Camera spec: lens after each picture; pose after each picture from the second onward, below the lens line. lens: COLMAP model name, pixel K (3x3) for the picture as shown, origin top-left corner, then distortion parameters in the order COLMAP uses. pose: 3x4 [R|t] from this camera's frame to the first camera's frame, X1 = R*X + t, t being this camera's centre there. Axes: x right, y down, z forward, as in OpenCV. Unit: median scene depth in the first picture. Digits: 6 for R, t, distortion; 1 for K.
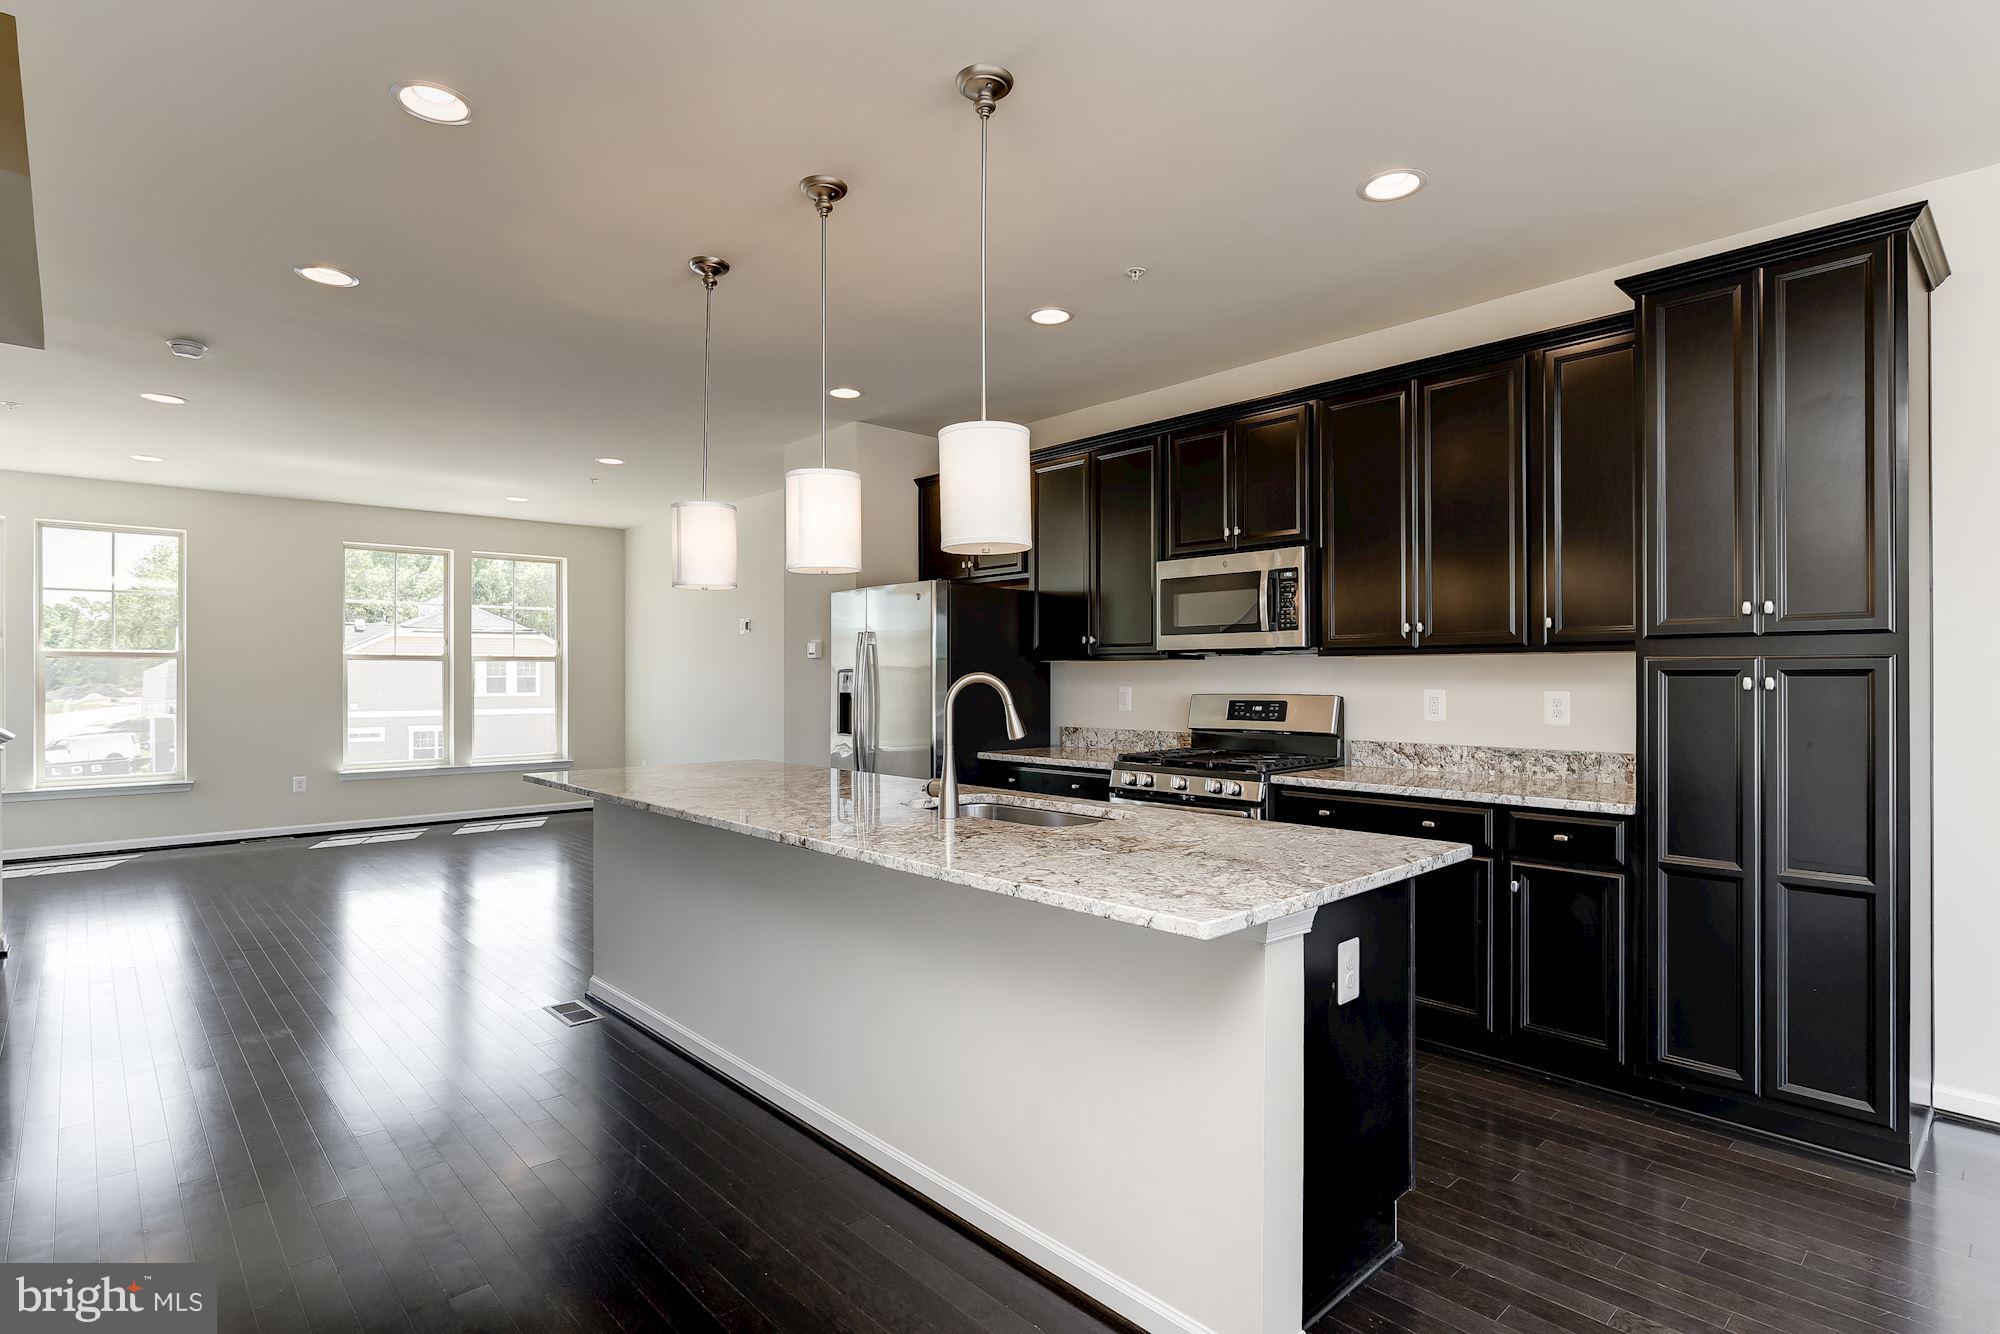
lens RADIAL K [[1002.6, 0, 1000.1], [0, 1002.6, 678.0], [0, 0, 1]] dist [-0.009713, 0.003630]
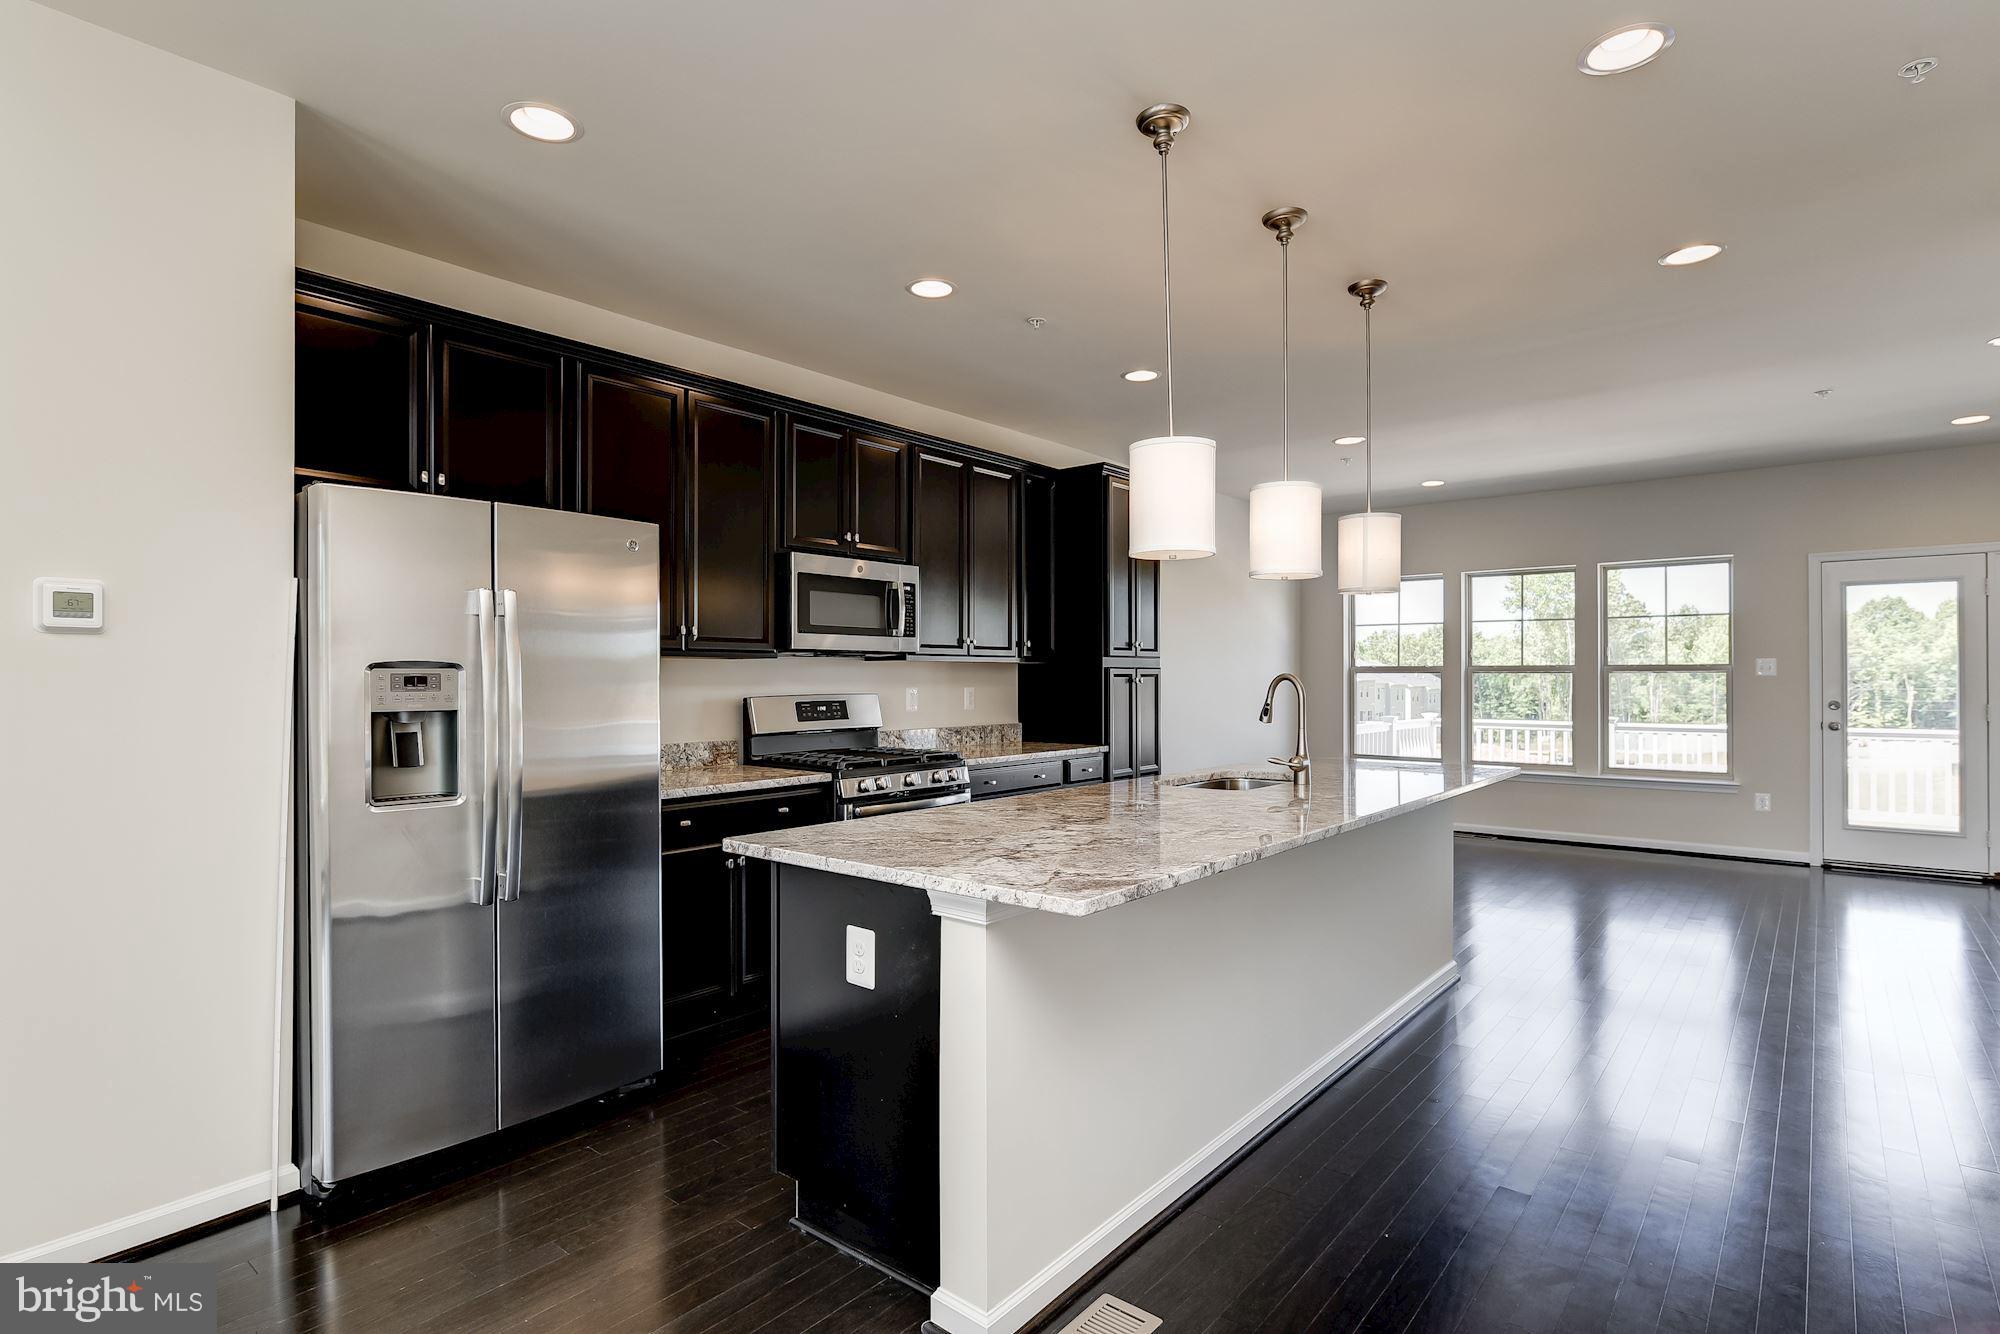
lens RADIAL K [[1002.6, 0, 1002.7], [0, 1002.6, 677.8], [0, 0, 1]] dist [-0.009713, 0.003630]
pose [[-0.137105, -0.000668, 0.990556, -0.826430], [0.001608, 0.999998, 0.000897, -0.001878], [-0.990555, 0.001716, -0.137104, 1.000815]]
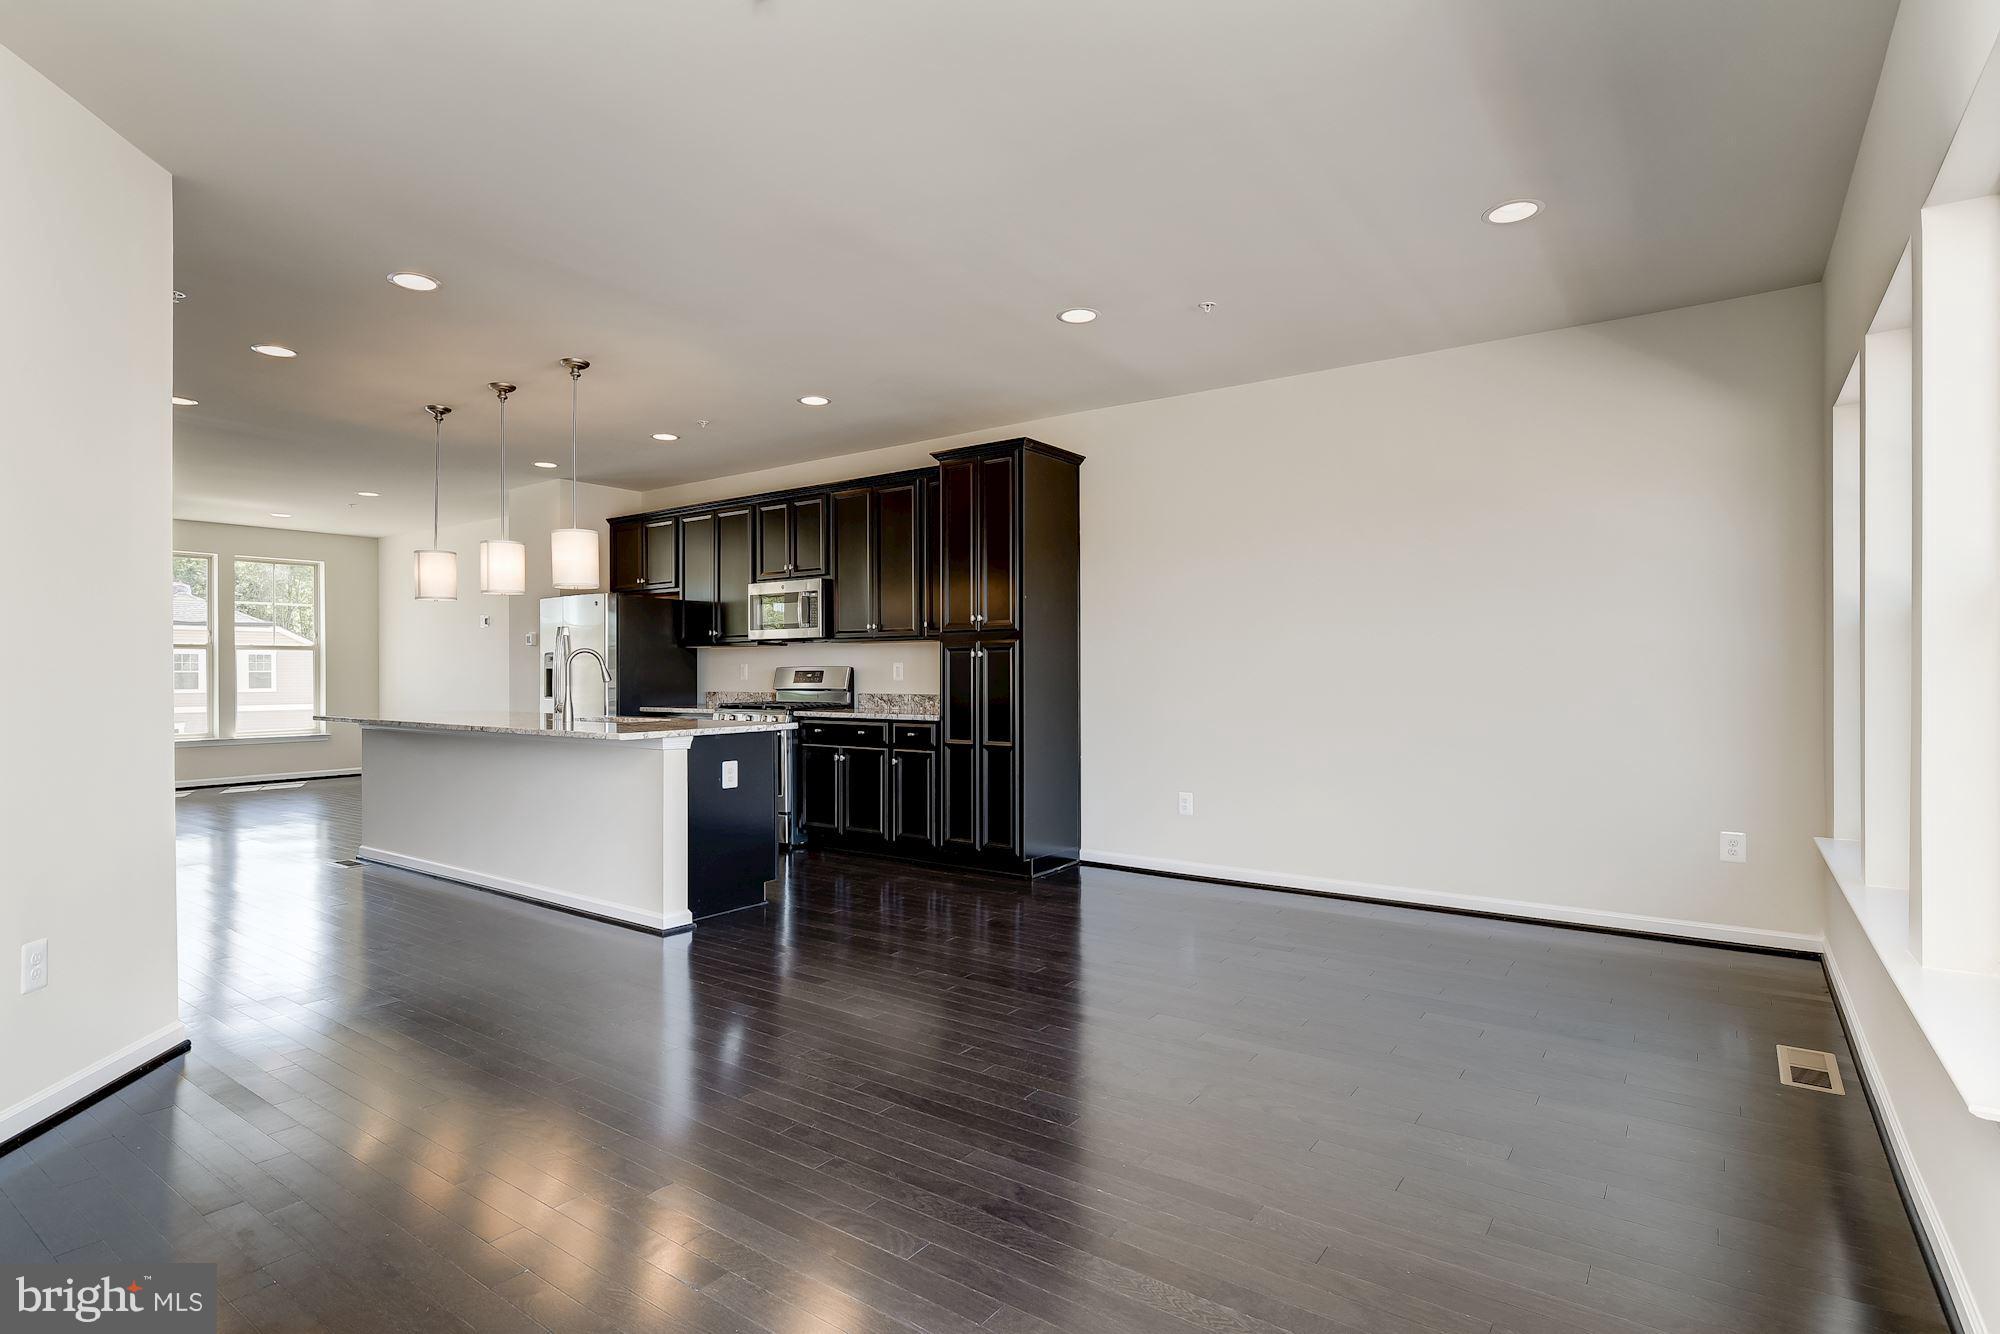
lens RADIAL K [[1002.6, 0, 1002.0], [0, 1002.6, 671.5], [0, 0, 1]] dist [-0.009713, 0.003630]
pose [[0.979570, -0.001877, 0.201095, 0.246453], [0.002439, 0.999994, -0.002547, 0.030329], [-0.201089, 0.002985, 0.979568, -0.688900]]
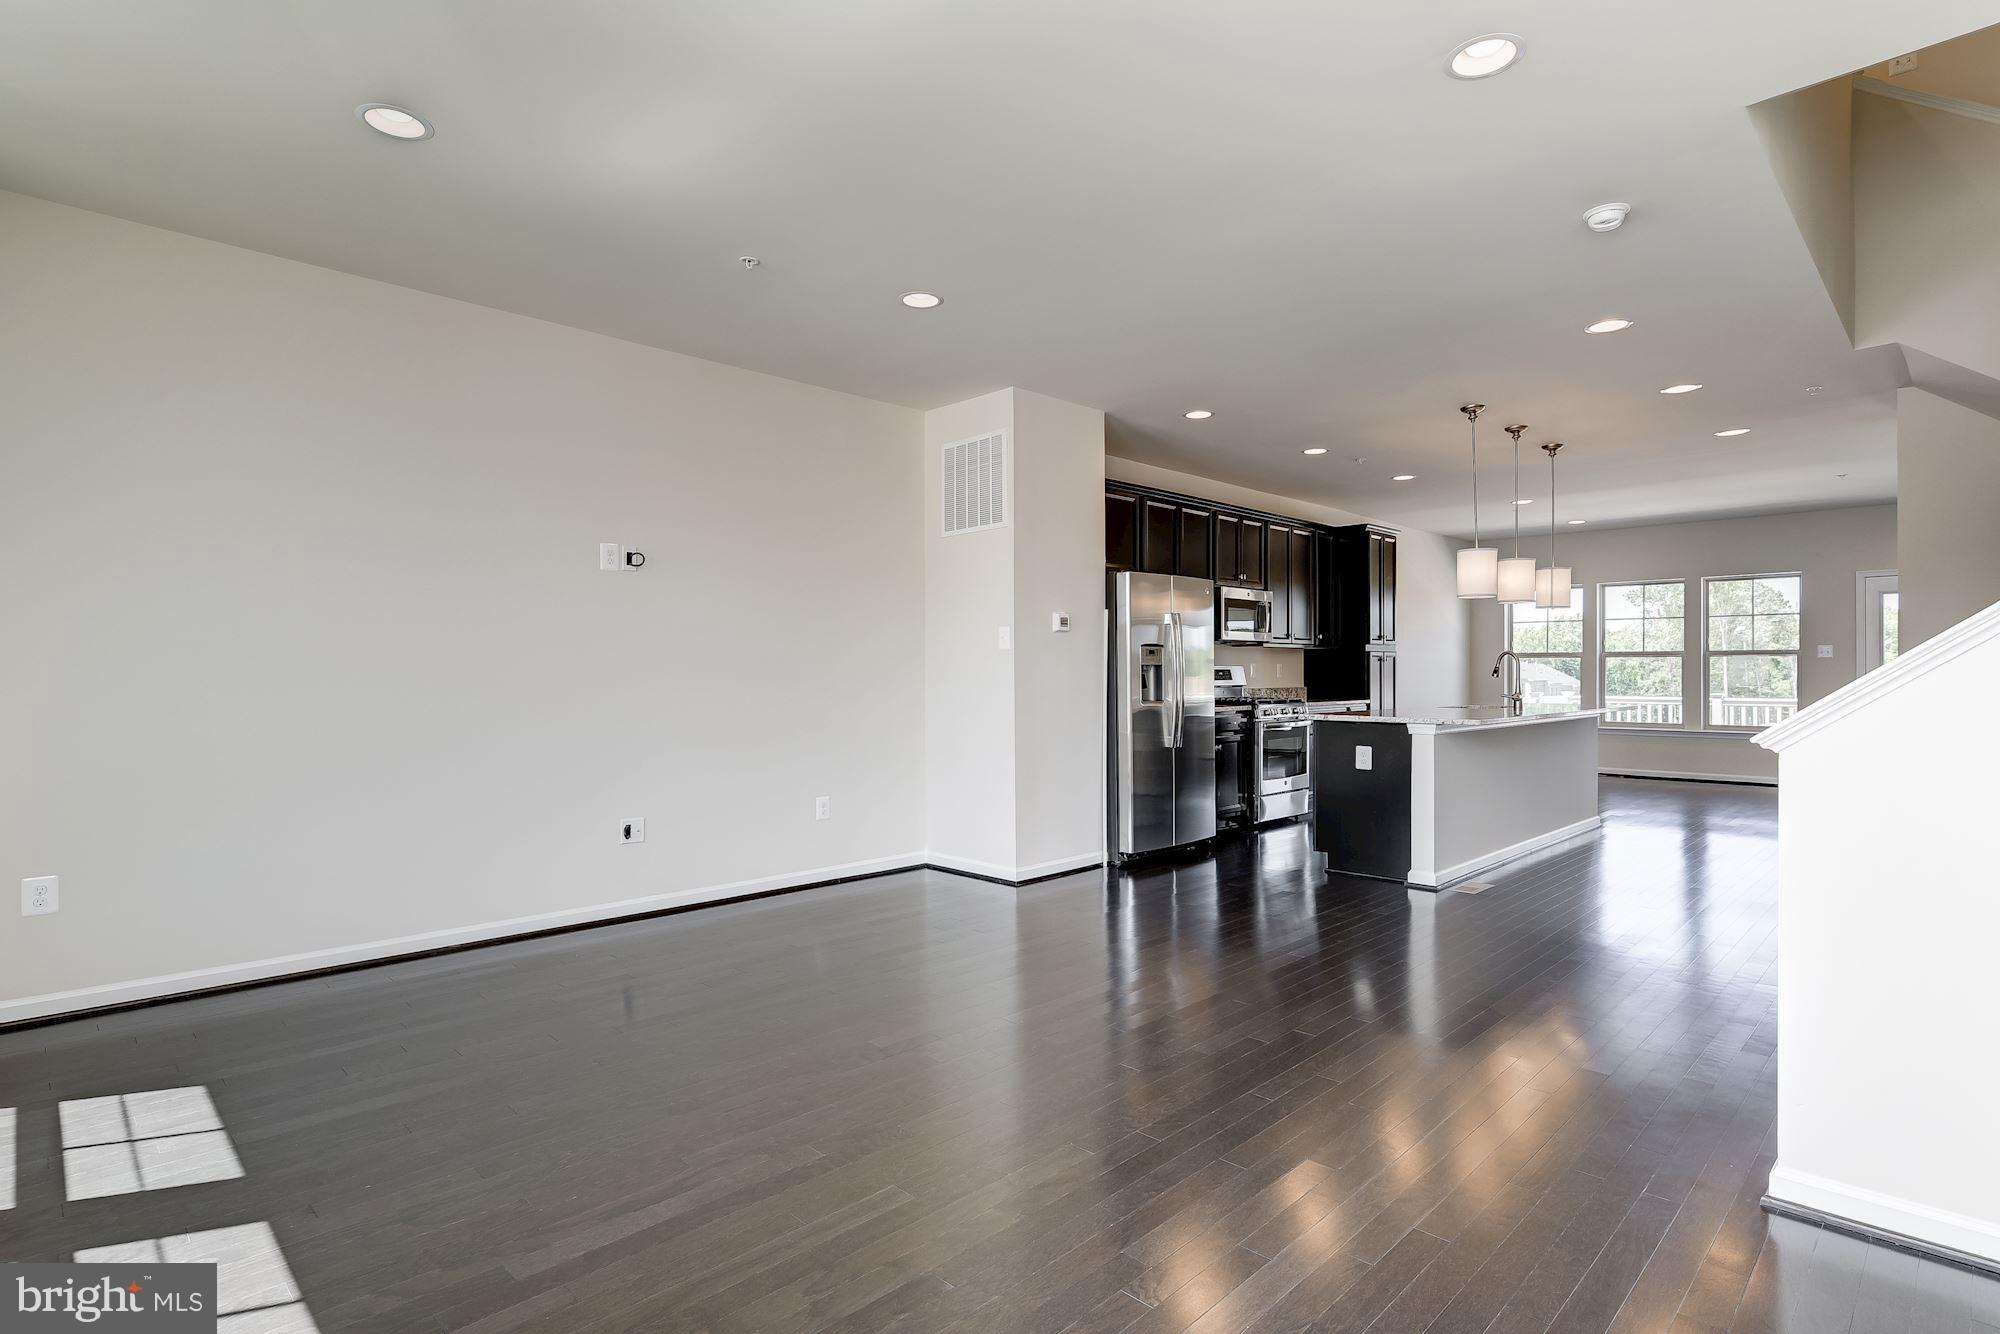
lens RADIAL K [[1002.6, 0, 1003.4], [0, 1002.6, 675.1], [0, 0, 1]] dist [-0.009713, 0.003630]
pose [[-0.041280, -0.002077, 0.999145, -1.609795], [0.002774, 0.999994, 0.002193, 0.029435], [-0.999144, 0.002862, -0.041274, 1.535422]]
